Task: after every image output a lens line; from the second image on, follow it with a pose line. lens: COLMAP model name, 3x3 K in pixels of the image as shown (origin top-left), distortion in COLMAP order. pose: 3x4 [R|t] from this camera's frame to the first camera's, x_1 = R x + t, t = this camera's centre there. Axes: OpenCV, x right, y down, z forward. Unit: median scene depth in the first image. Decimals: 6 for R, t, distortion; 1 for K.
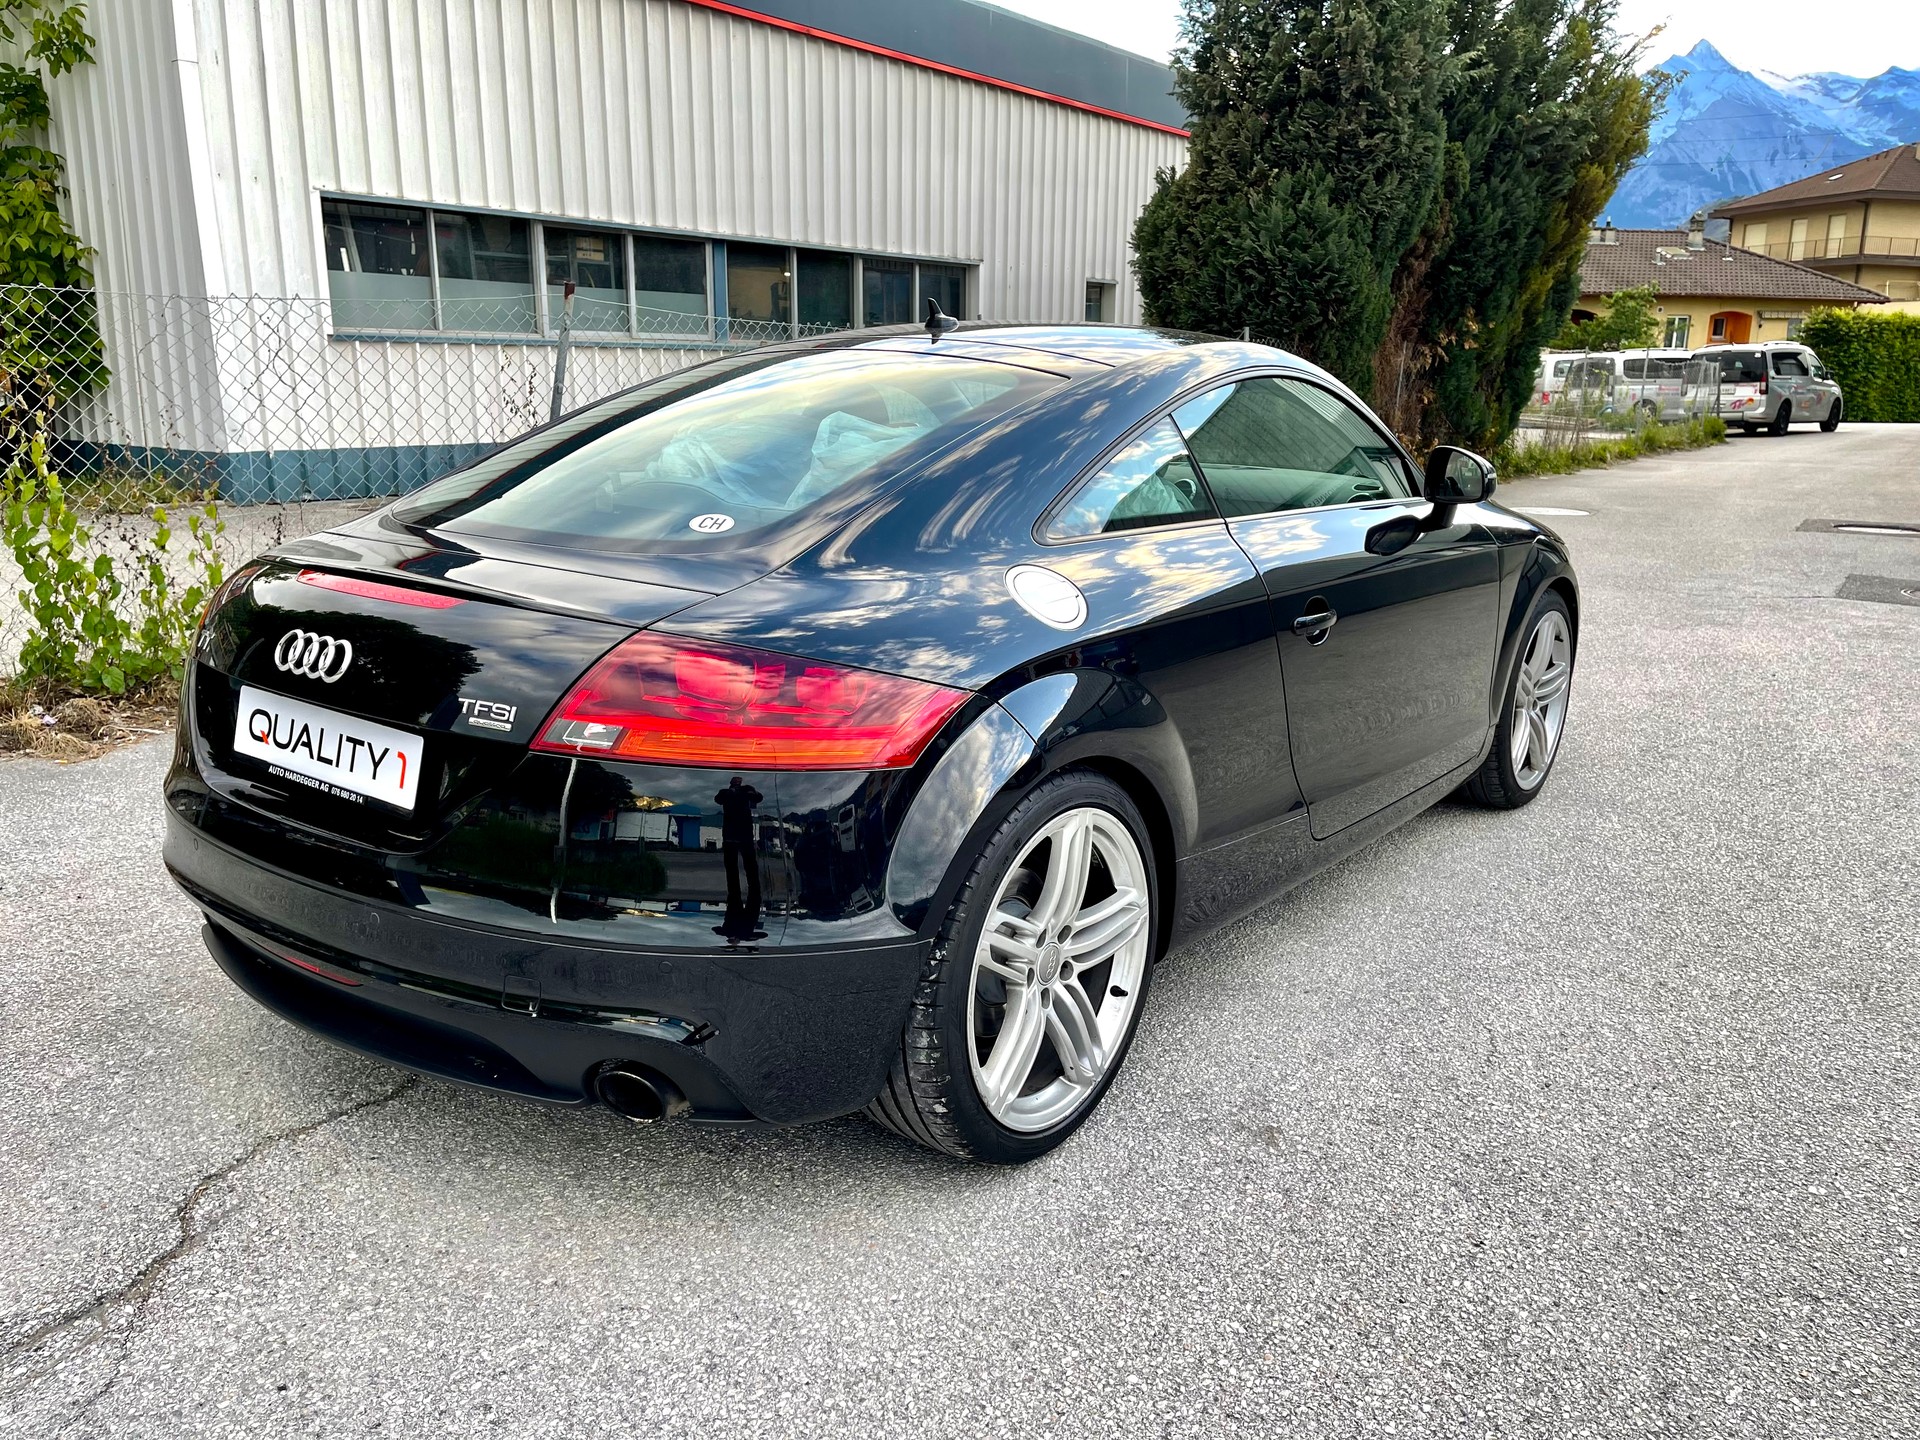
lens RADIAL K [[1459.0, 0, 963.4], [0, 1459.0, 715.8], [0, 0, 1]] dist [0.098111, -0.135877]
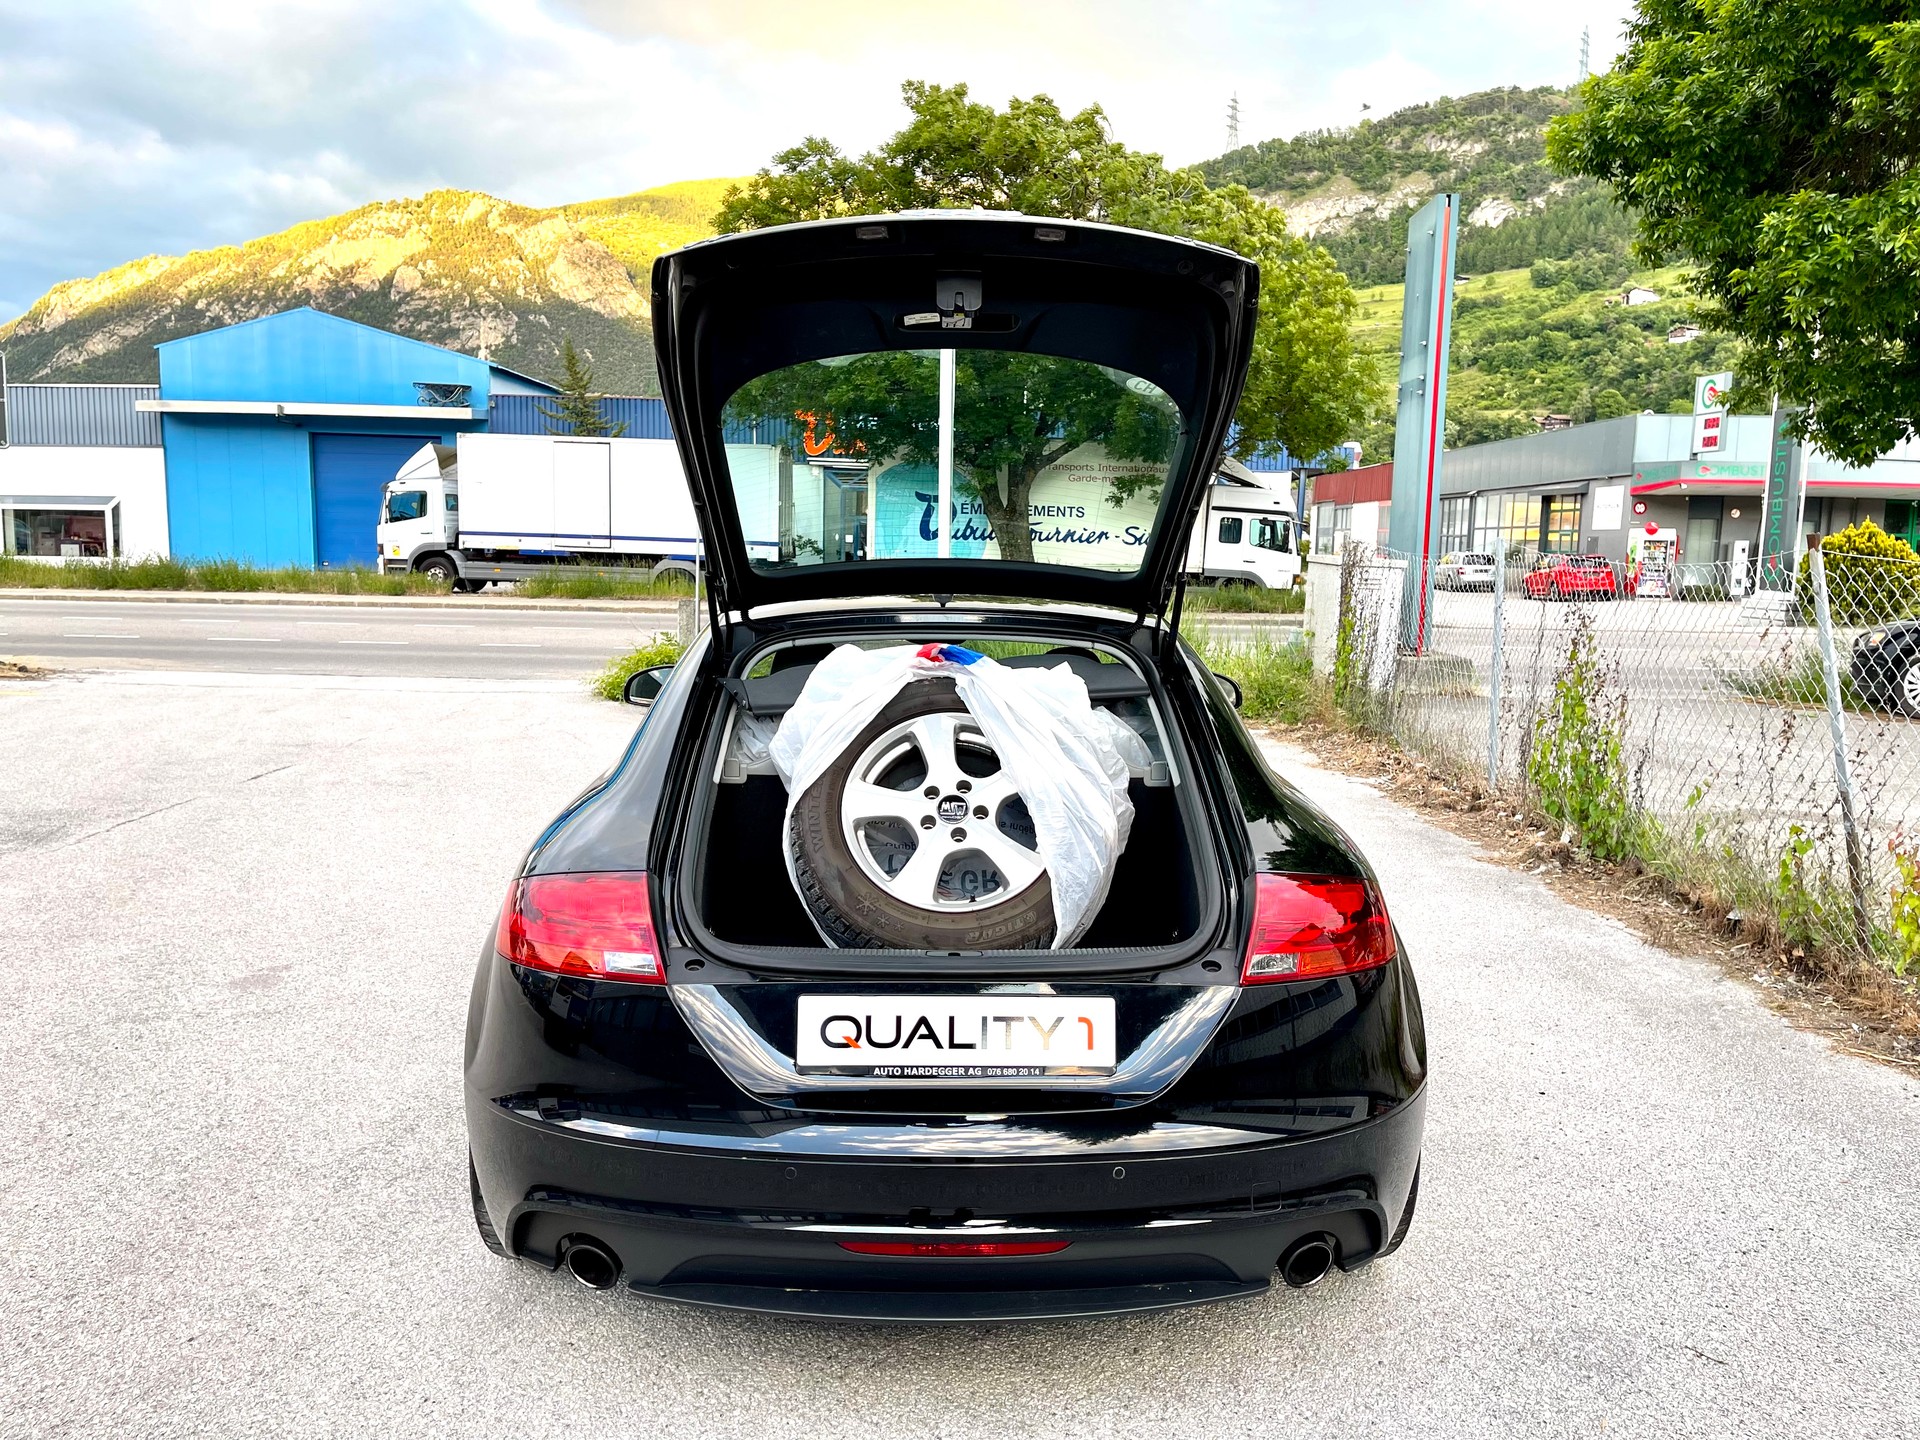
lens RADIAL K [[1486.7, 0, 950.2], [0, 1486.7, 681.9], [0, 0, 1]] dist [0.077086, -0.080987]
pose [[0.771022, -0.060881, 0.633891, -1.065586], [0.151297, 0.984430, -0.089480, -0.126835], [-0.618574, 0.164897, 0.768229, 0.152563]]
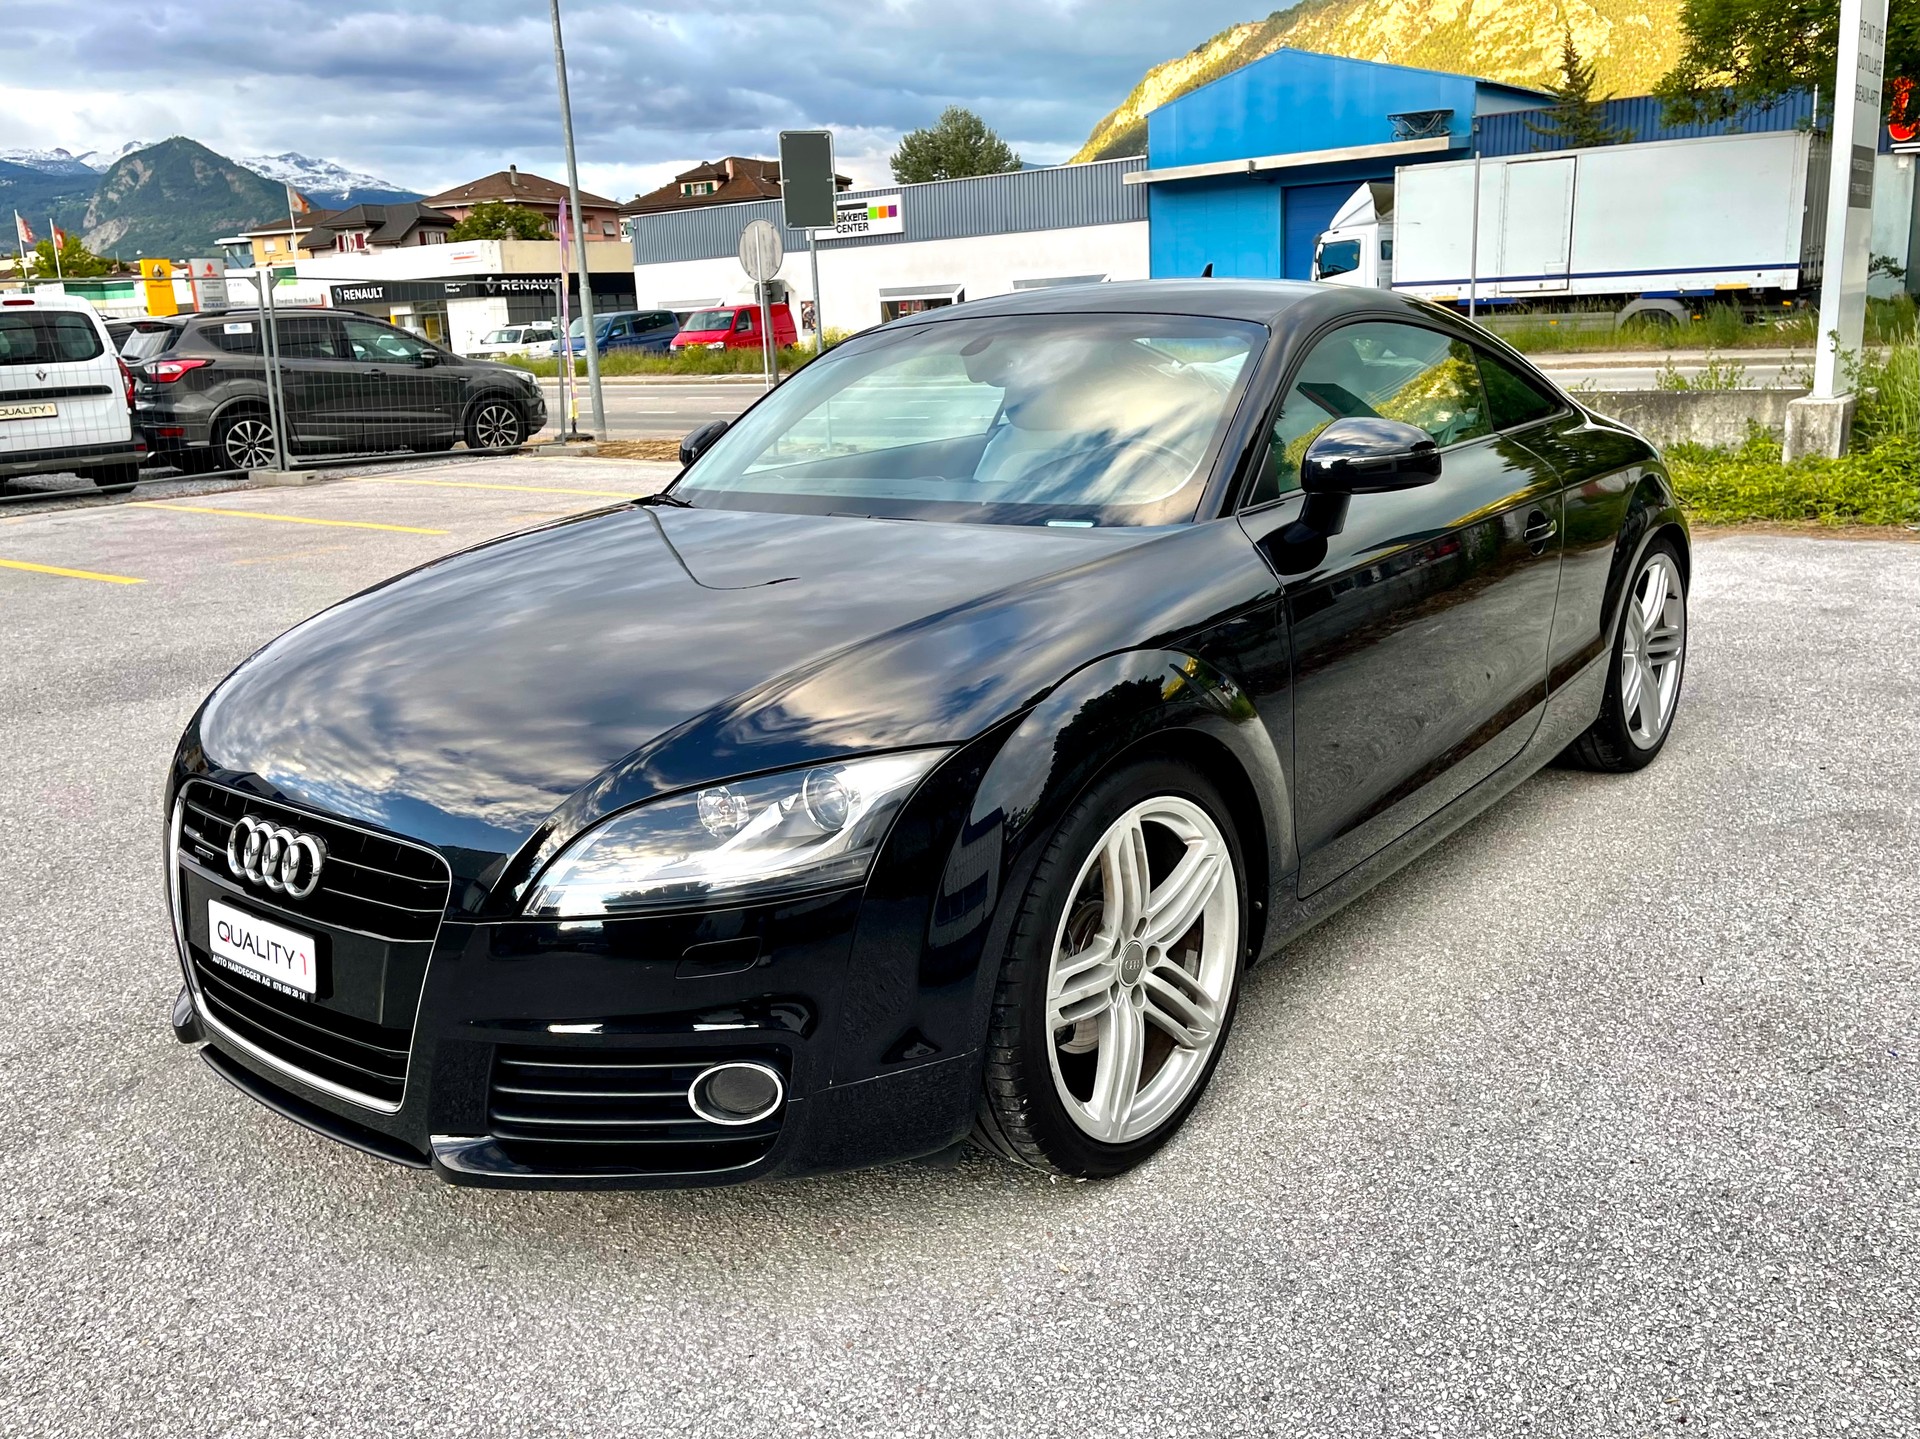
lens RADIAL K [[1562.3, 0, 951.9], [0, 1562.3, 695.7], [0, 0, 1]] dist [0.082360, -0.104974]
pose [[0.997955, -0.063920, 0.000189, 0.219892], [0.063916, 0.997839, -0.015238, -0.108050], [0.000785, 0.015219, 0.999884, 0.495626]]
